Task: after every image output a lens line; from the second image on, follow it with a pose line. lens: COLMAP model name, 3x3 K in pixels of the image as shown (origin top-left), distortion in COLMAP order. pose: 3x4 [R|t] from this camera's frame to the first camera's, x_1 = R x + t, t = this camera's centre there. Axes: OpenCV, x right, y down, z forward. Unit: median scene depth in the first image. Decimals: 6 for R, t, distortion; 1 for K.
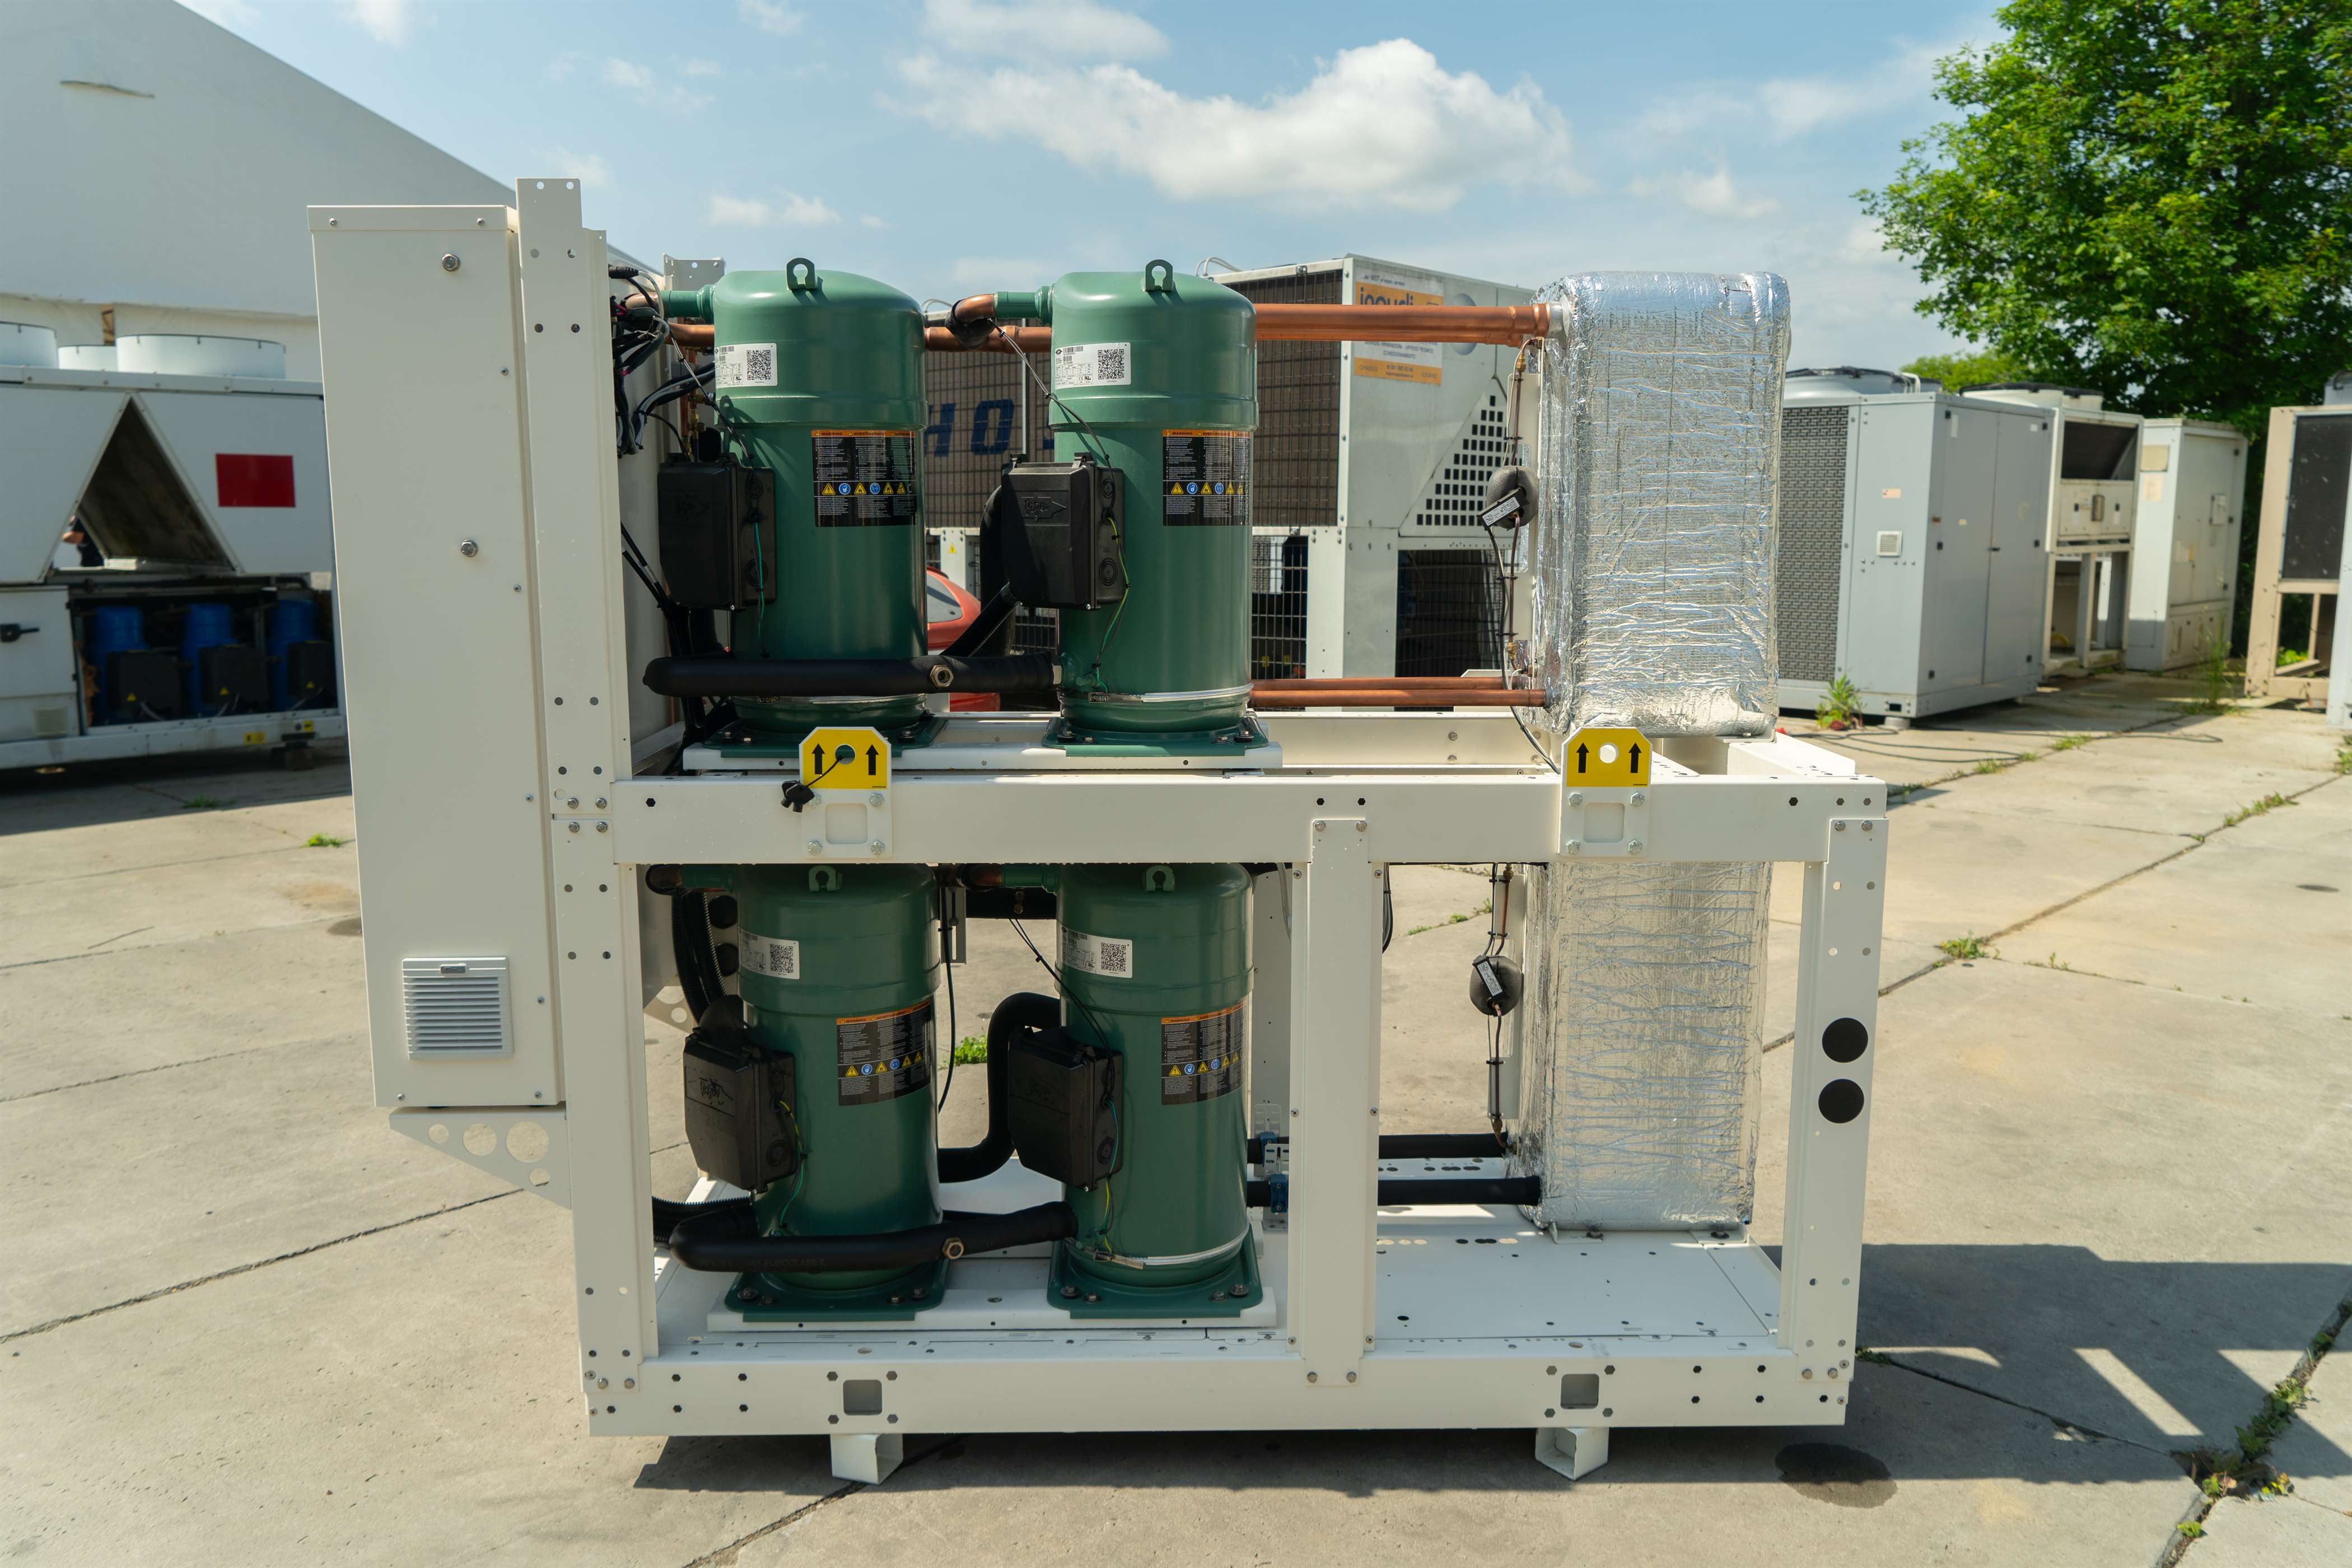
lens RADIAL K [[1783.5, 0, 1180.2], [0, 1783.5, 778.7], [0, 0, 1]] dist [-0.009089, 0.003576]
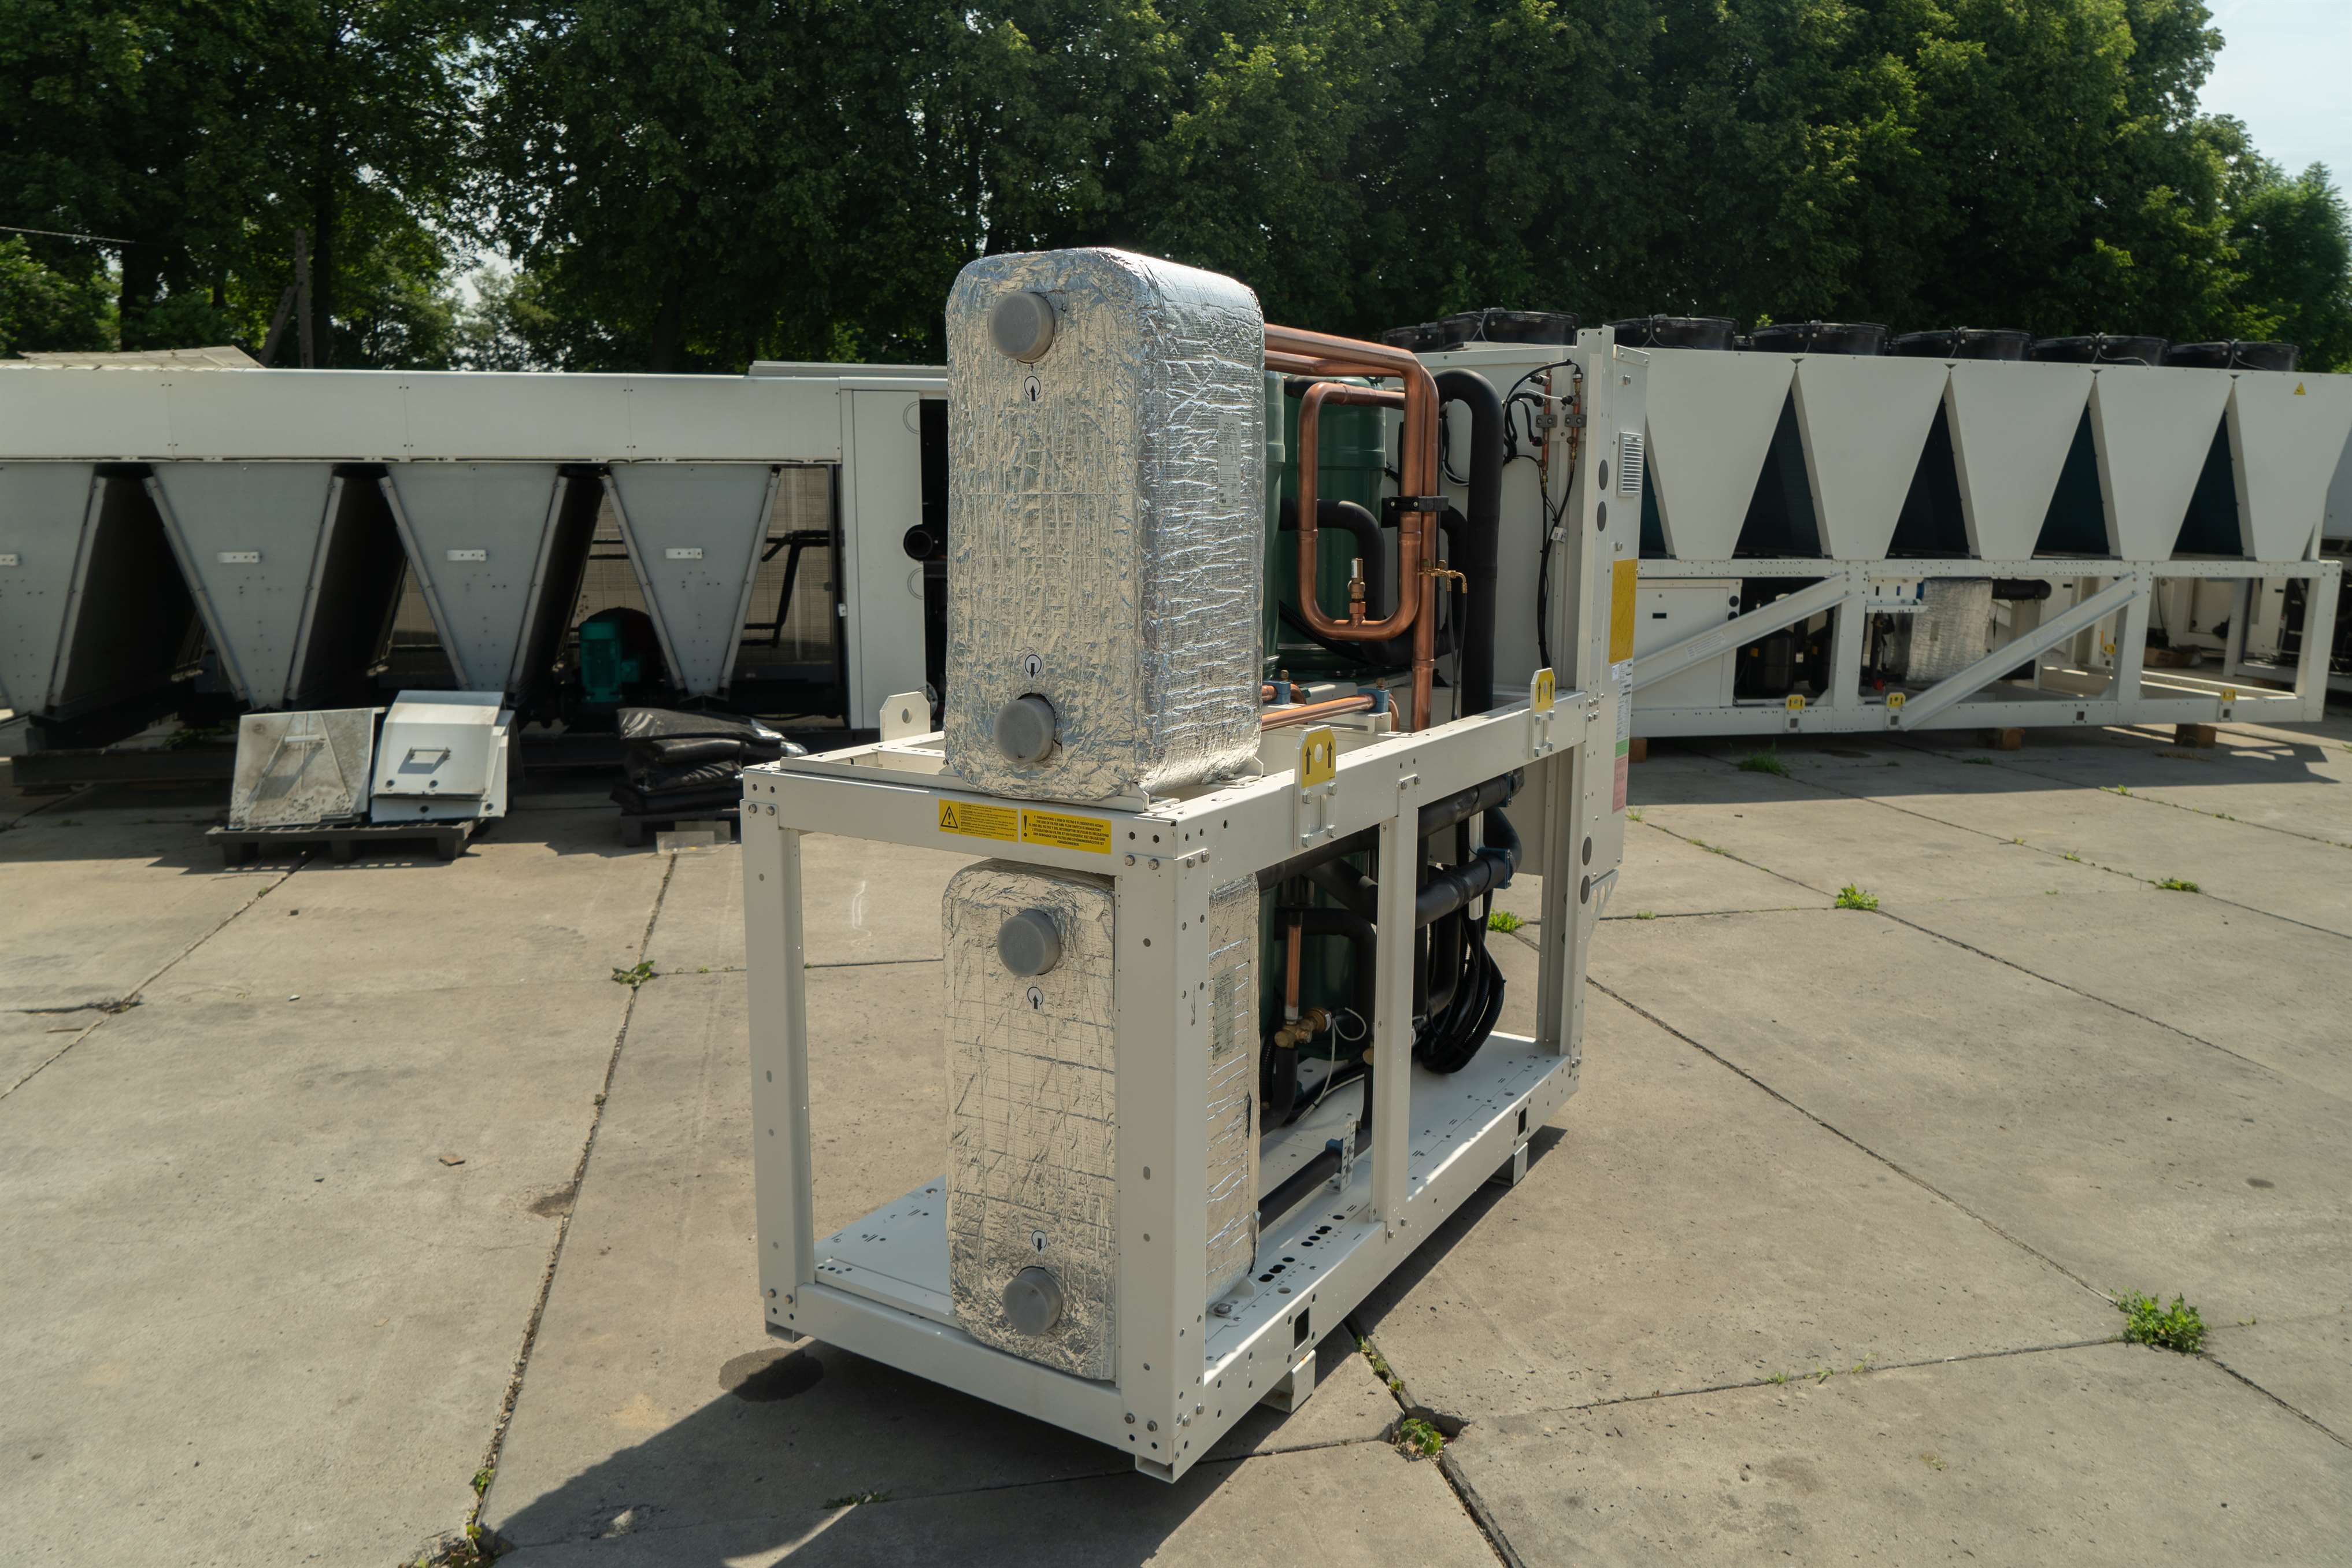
lens RADIAL K [[1606.9, 0, 1178.5], [0, 1606.9, 772.3], [0, 0, 1]] dist [-0.027502, -0.008511]
pose [[-0.538939, 0.131377, -0.832036, 1.055171], [-0.138020, 0.960640, 0.241083, -0.267578], [0.830960, 0.244767, -0.499594, 1.677363]]
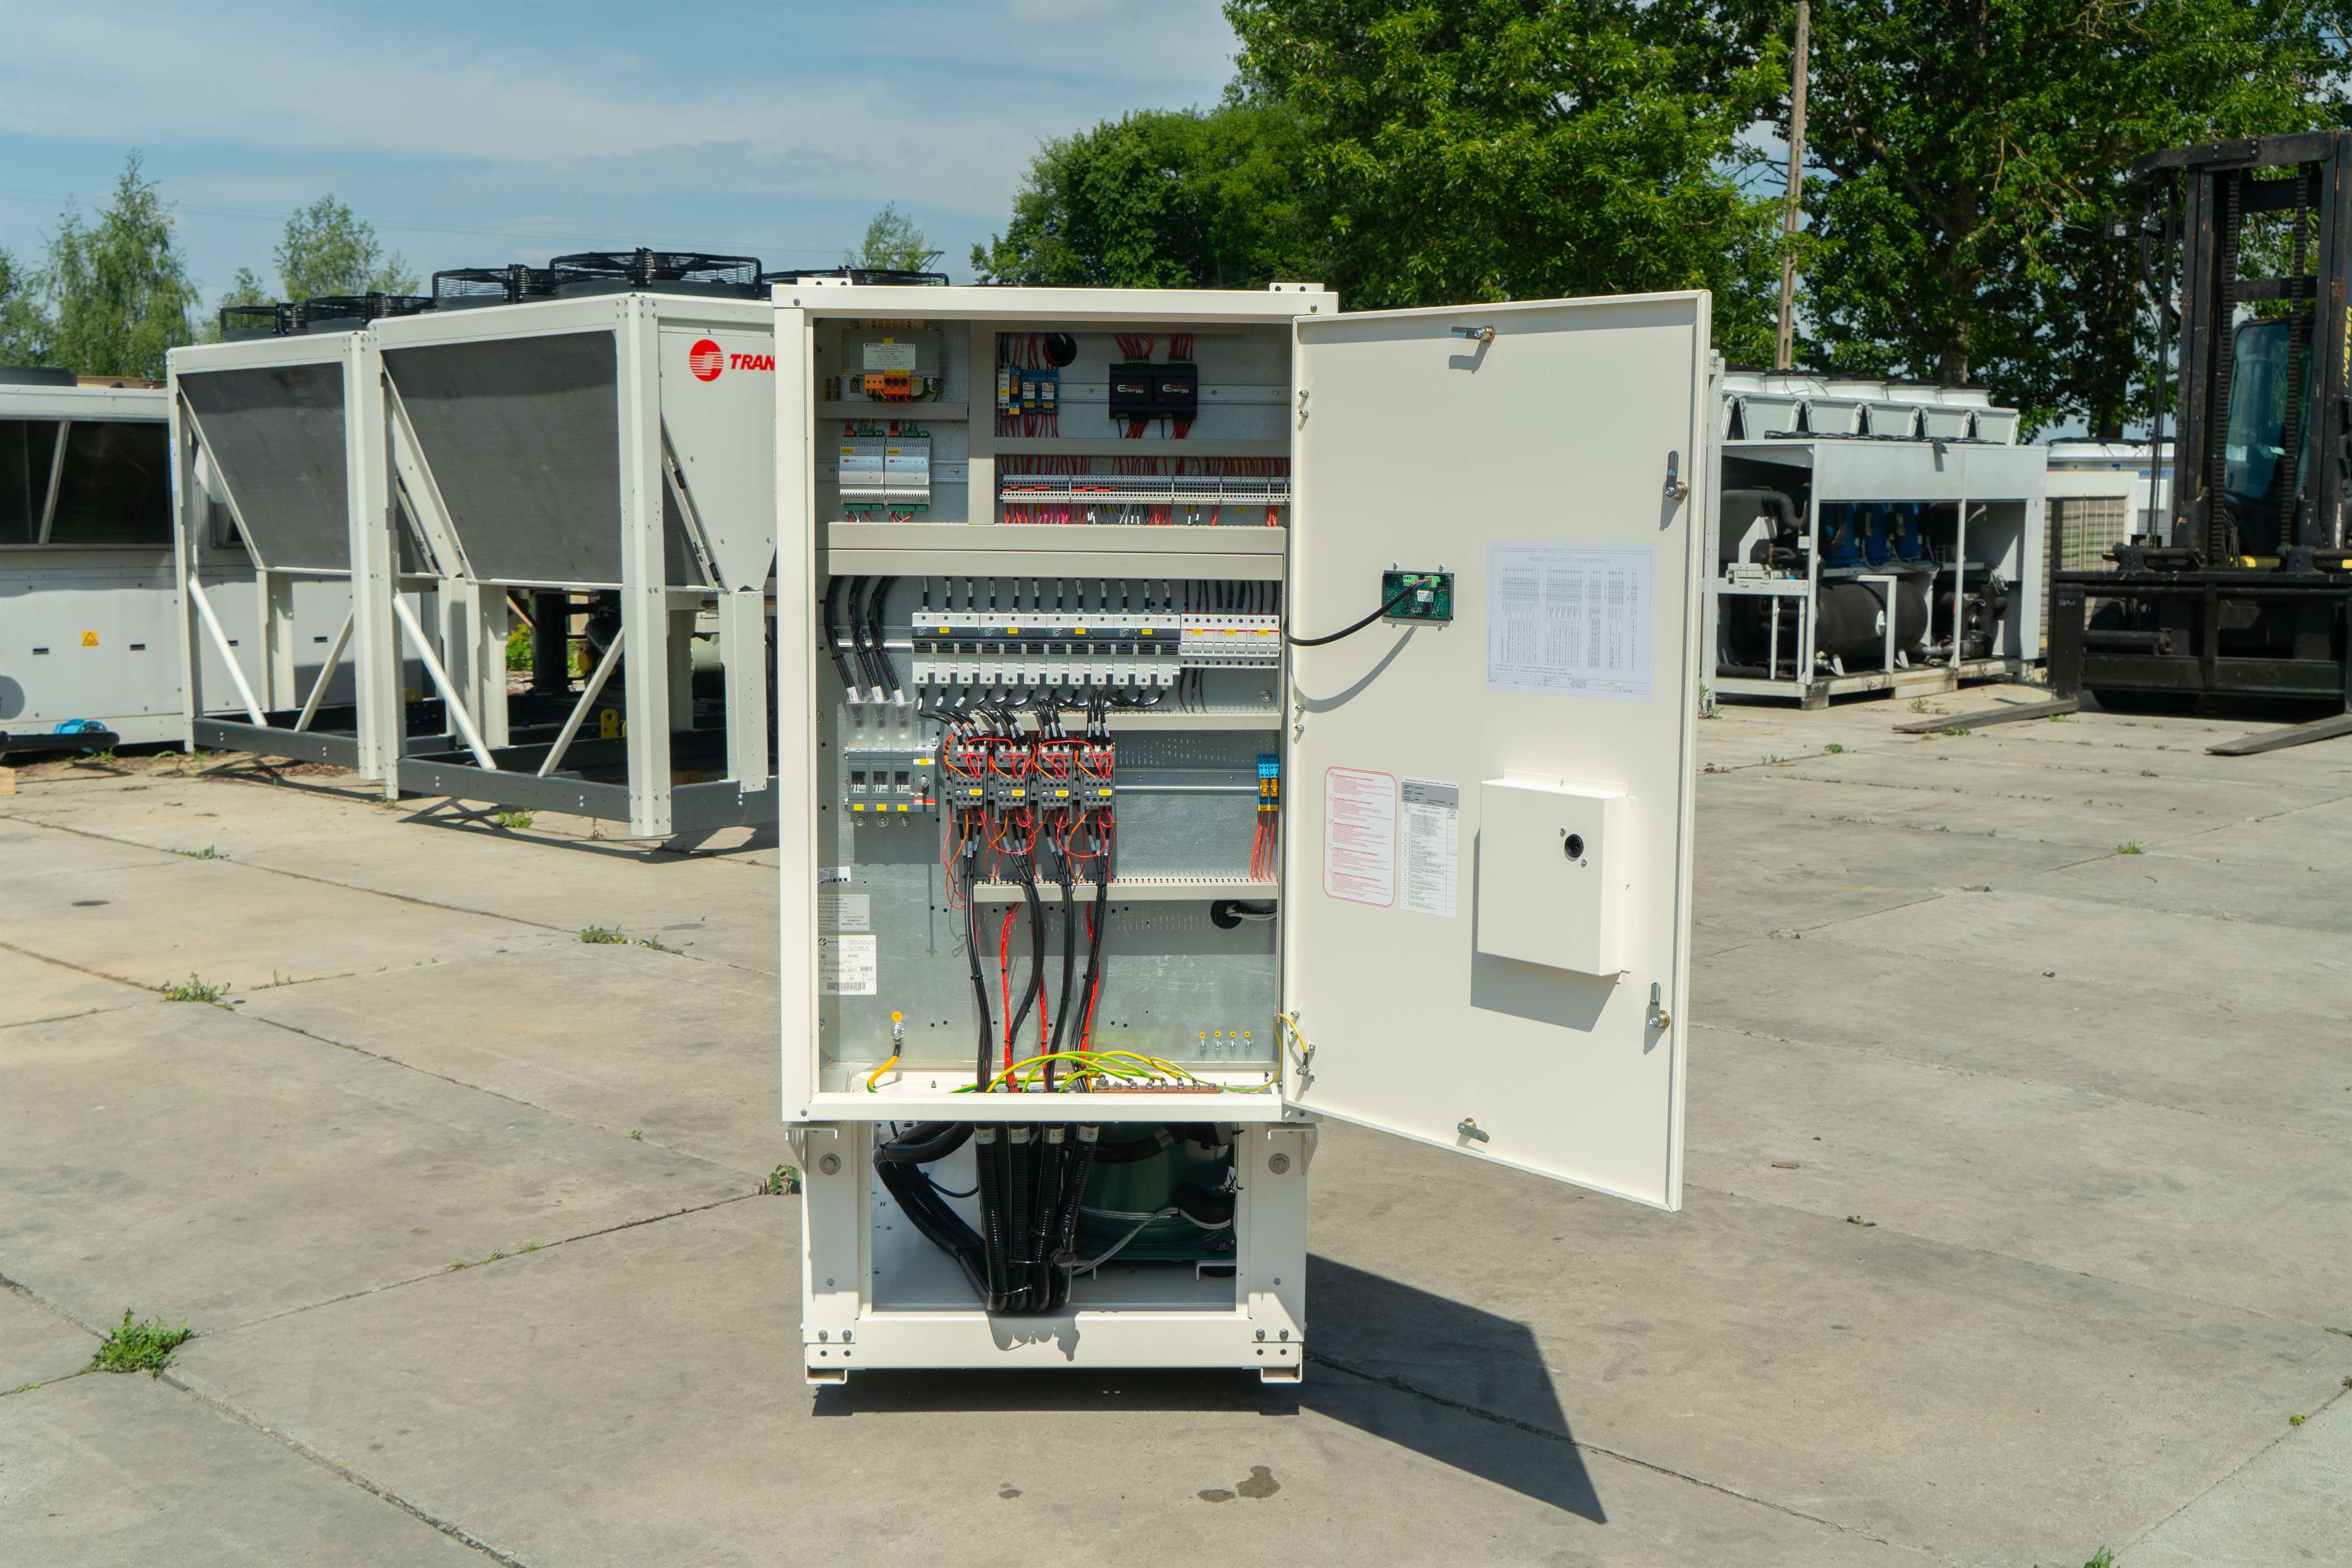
lens RADIAL K [[2480.5, 0, 1187.6], [0, 2480.5, 801.7], [0, 0, 1]] dist [-0.017371, 0.000000]
pose [[-0.023236, -0.126114, 0.991744, -1.846729], [0.147569, 0.980712, 0.128168, -0.202129], [-0.988779, 0.149329, -0.004177, 1.031344]]
